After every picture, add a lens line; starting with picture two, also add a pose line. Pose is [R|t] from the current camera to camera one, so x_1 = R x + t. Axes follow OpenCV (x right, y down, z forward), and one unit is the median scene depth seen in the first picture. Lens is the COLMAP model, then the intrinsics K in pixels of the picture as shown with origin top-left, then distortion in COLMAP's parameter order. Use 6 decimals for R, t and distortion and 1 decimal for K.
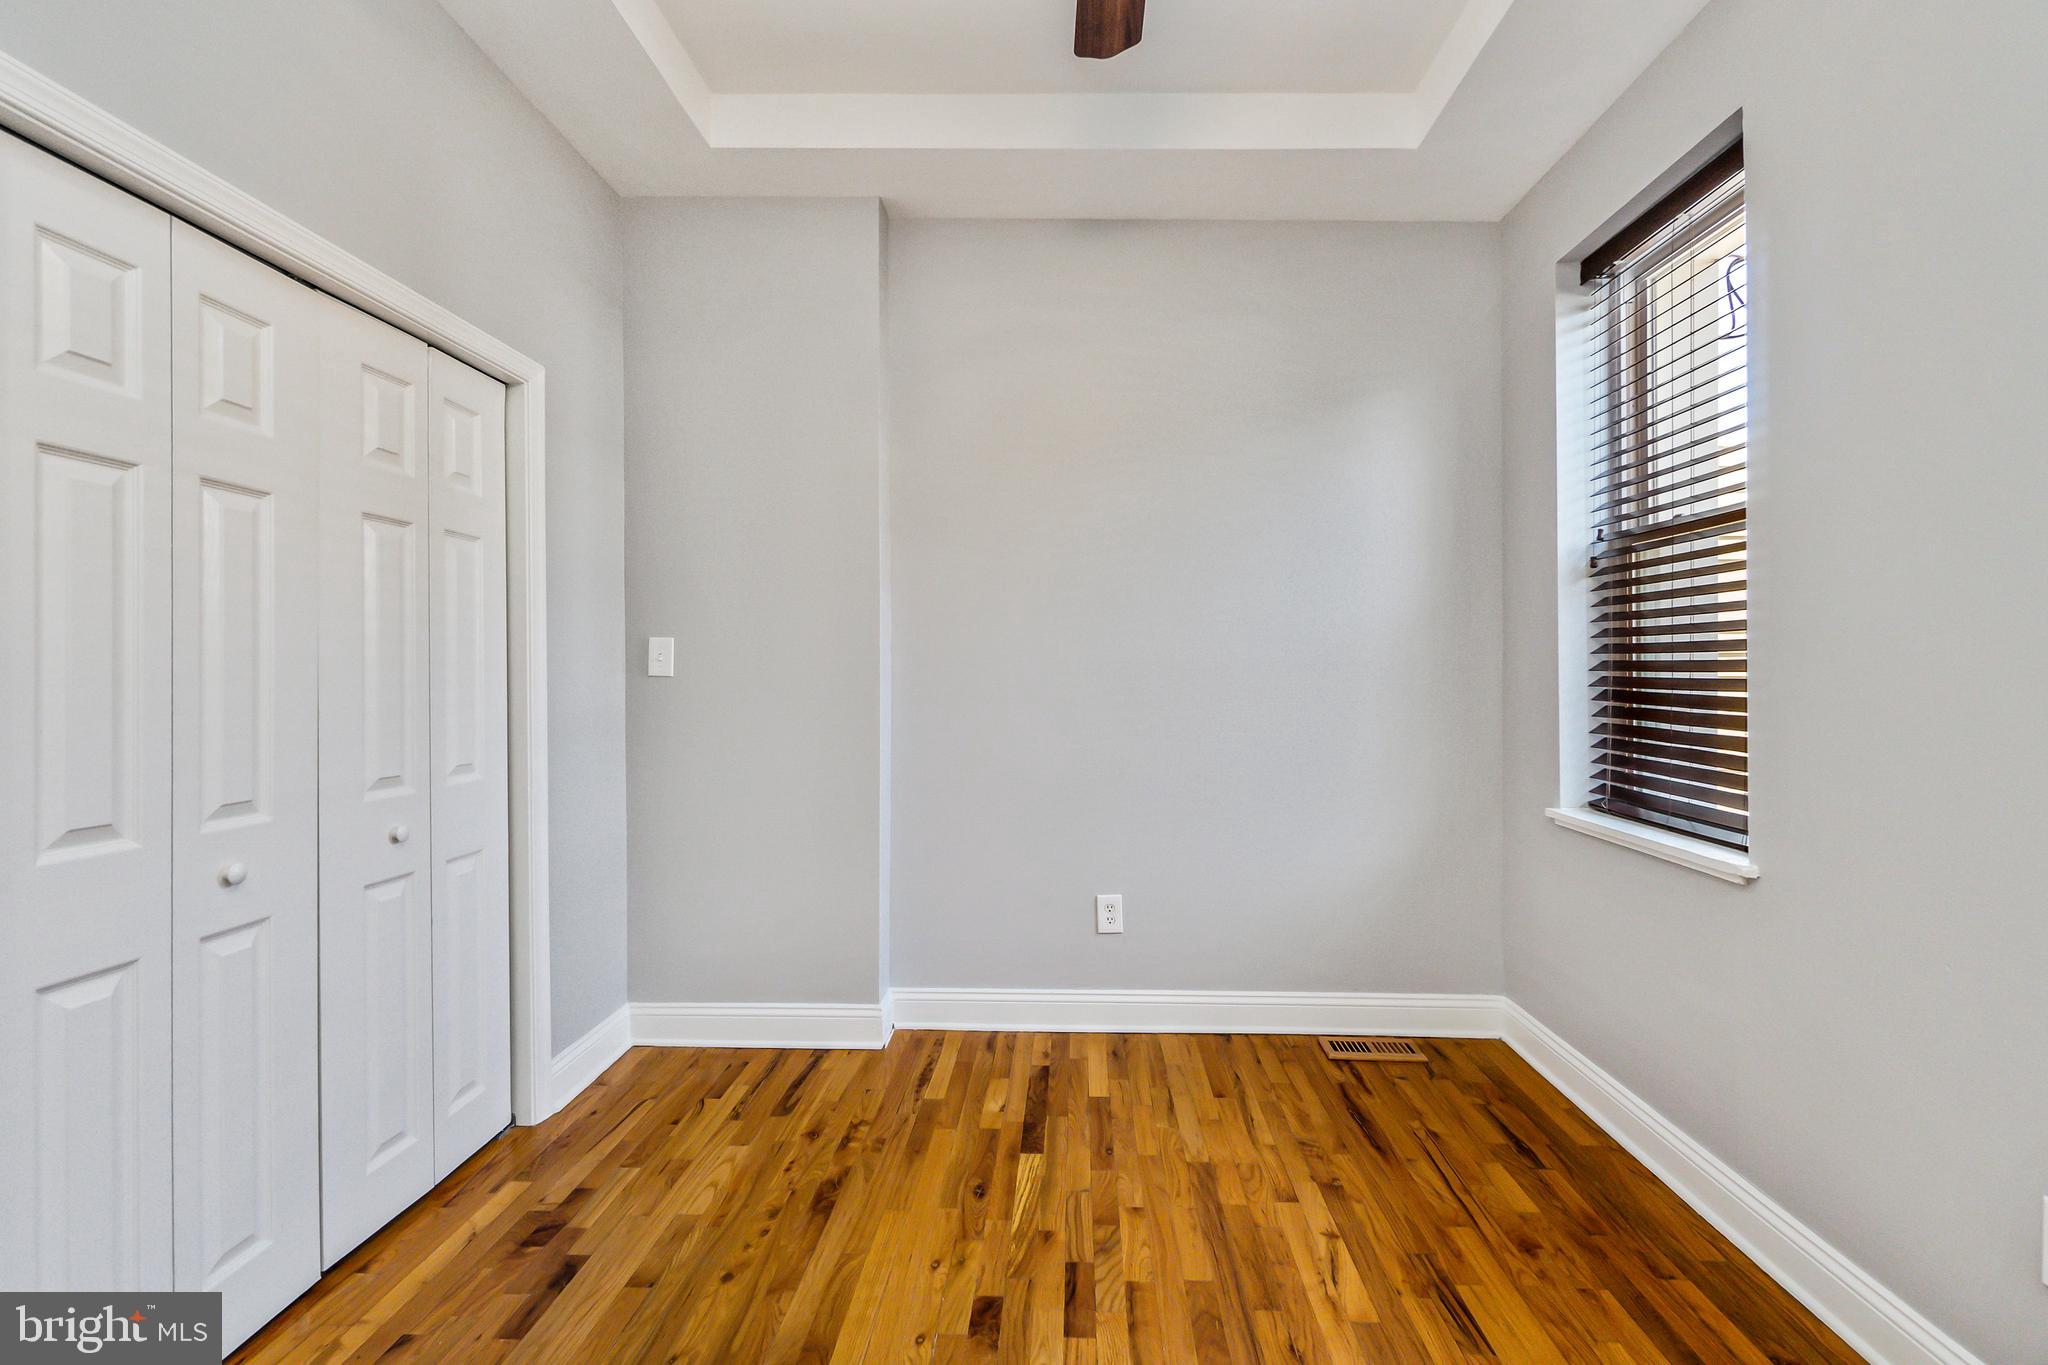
lens RADIAL K [[896.1, 0, 1031.2], [0, 896.1, 662.8], [0, 0, 1]] dist [-0.000276, 0.000044]
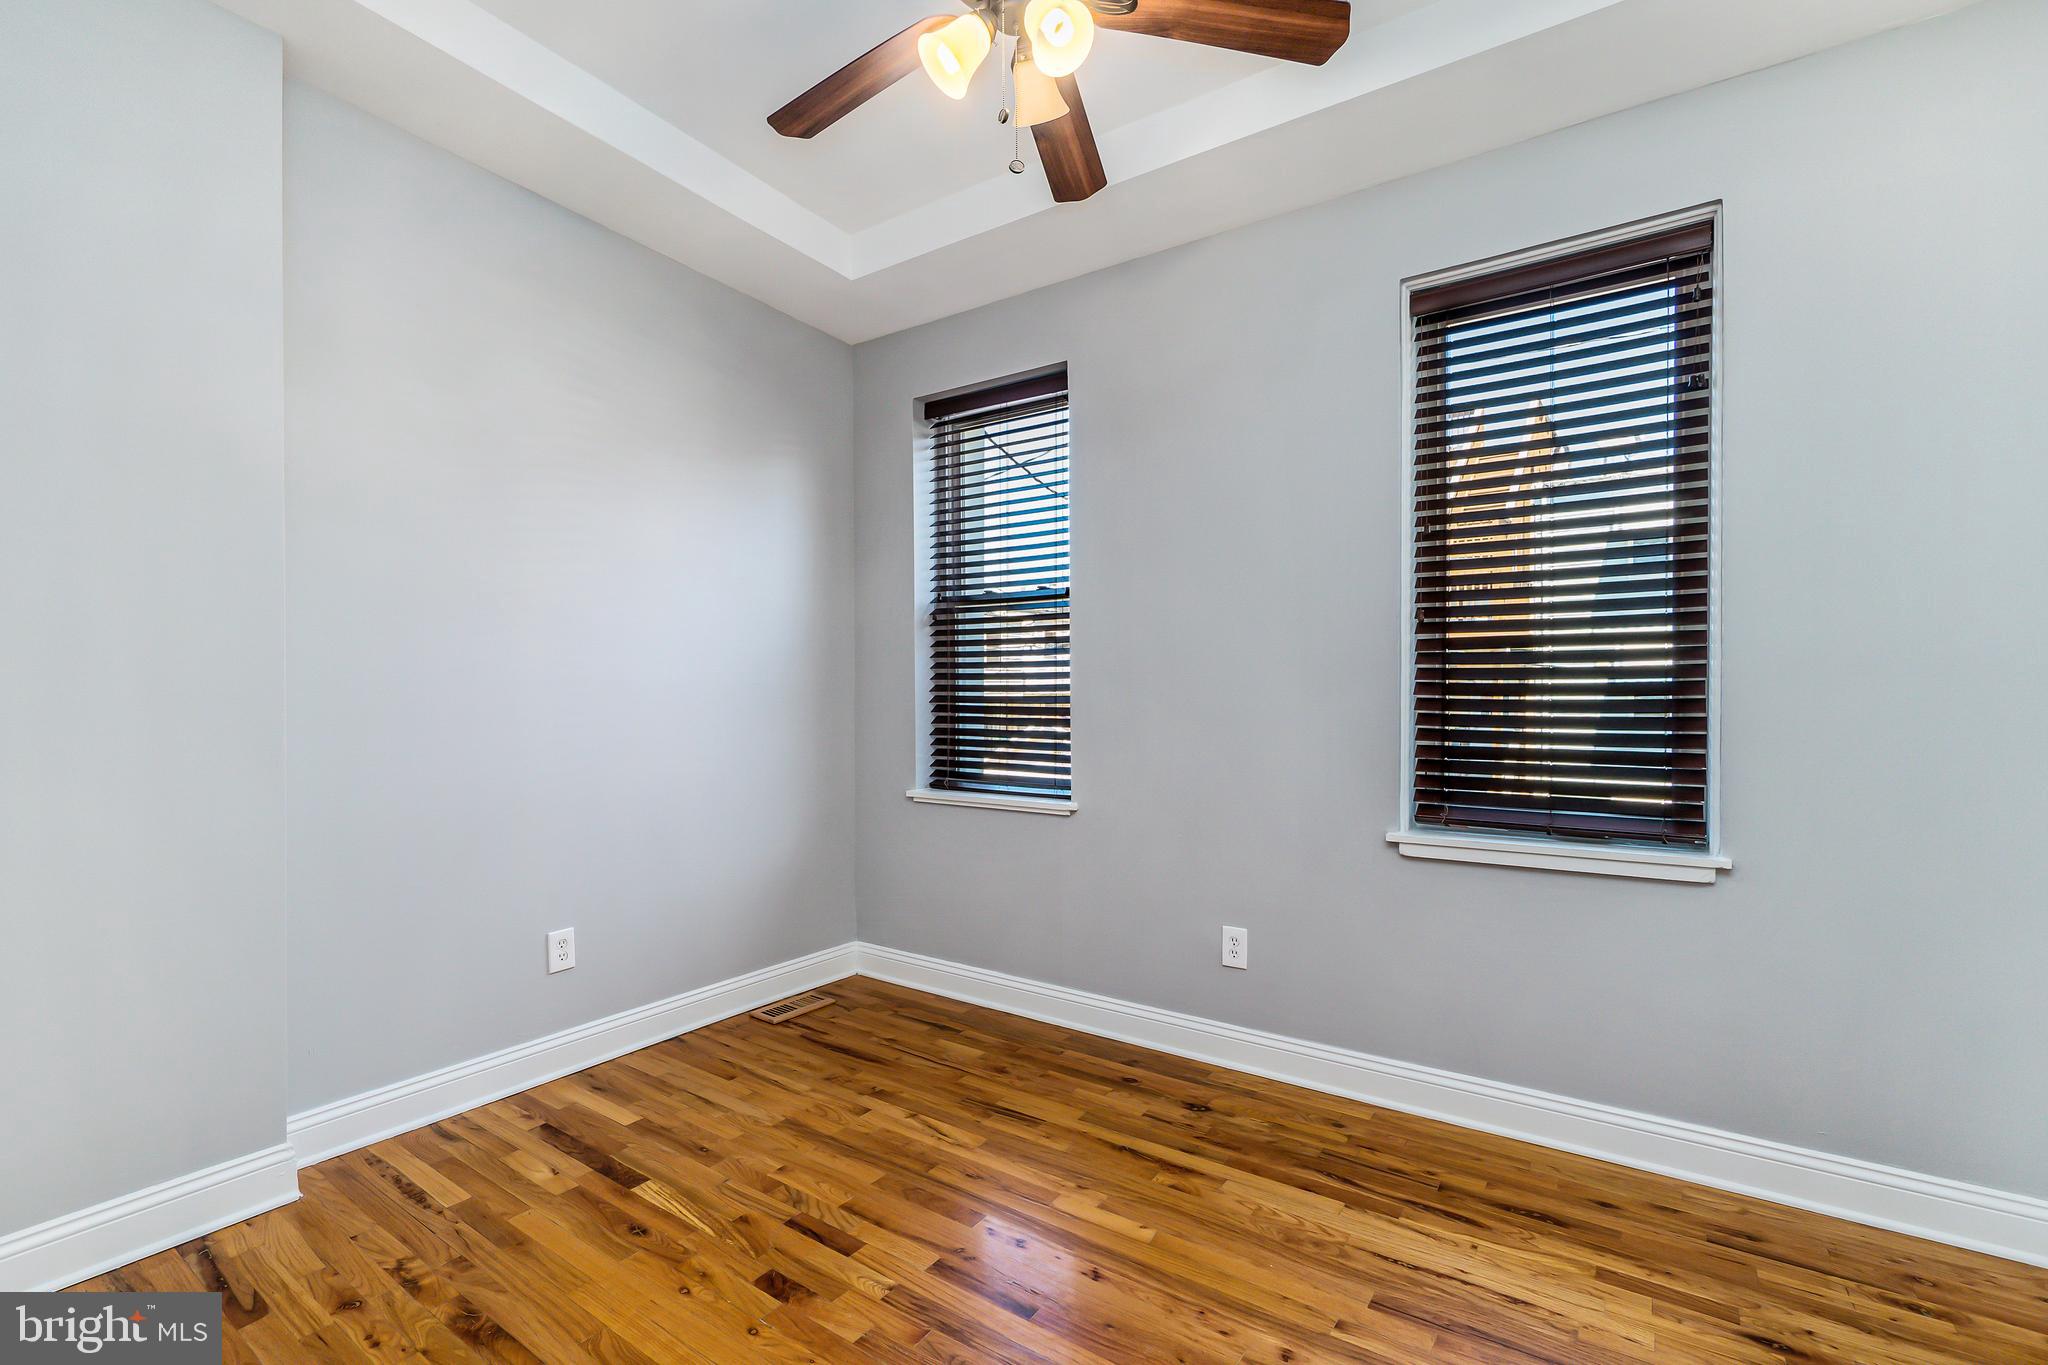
lens RADIAL K [[889.6, 0, 1024.0], [0, 889.6, 682.5], [0, 0, 1]] dist [0.000401, 0.000264]
pose [[0.539510, 0.014802, 0.841849, -0.552016], [-0.010512, 0.999886, -0.010844, 0.008874], [-0.841914, -0.002999, 0.539604, 0.121855]]
